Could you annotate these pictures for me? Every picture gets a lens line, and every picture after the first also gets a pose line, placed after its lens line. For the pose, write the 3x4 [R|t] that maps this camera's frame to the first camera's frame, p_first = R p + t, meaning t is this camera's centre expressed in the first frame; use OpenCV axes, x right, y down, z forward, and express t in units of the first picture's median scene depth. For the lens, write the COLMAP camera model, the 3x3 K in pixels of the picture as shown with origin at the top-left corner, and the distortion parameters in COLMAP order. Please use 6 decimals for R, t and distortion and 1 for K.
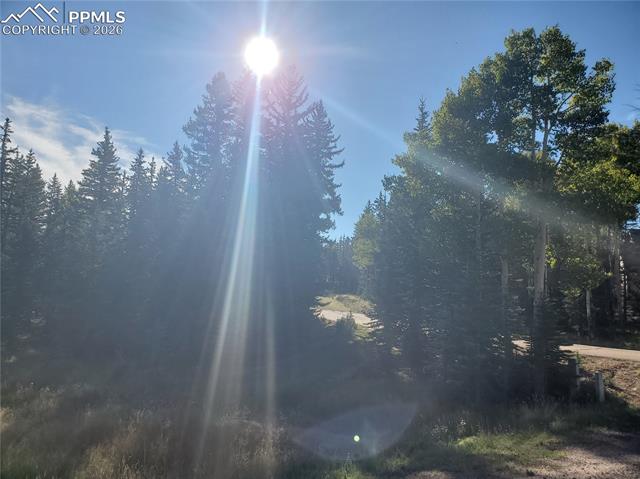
lens RADIAL K [[496.4, 0, 323.6], [0, 496.4, 256.2], [0, 0, 1]] dist [0.023224, -0.015756]
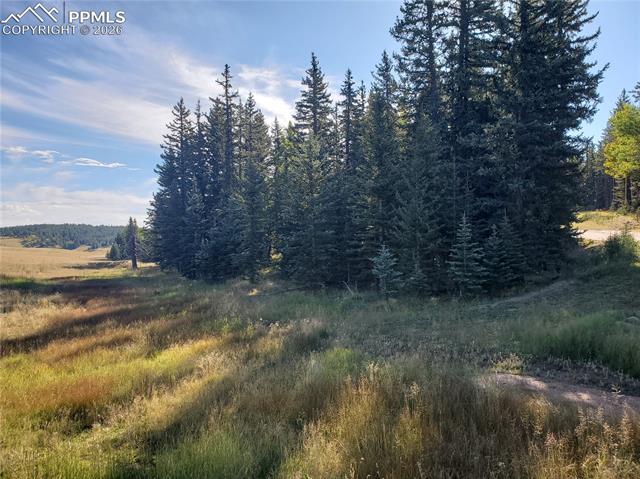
lens RADIAL K [[496.4, 0, 316.4], [0, 496.4, 244.6], [0, 0, 1]] dist [0.023224, -0.015756]
pose [[0.898676, -0.056240, -0.434993, -0.037158], [0.105504, 0.990344, 0.089926, 0.020698], [0.425736, -0.126708, 0.895932, 0.106830]]
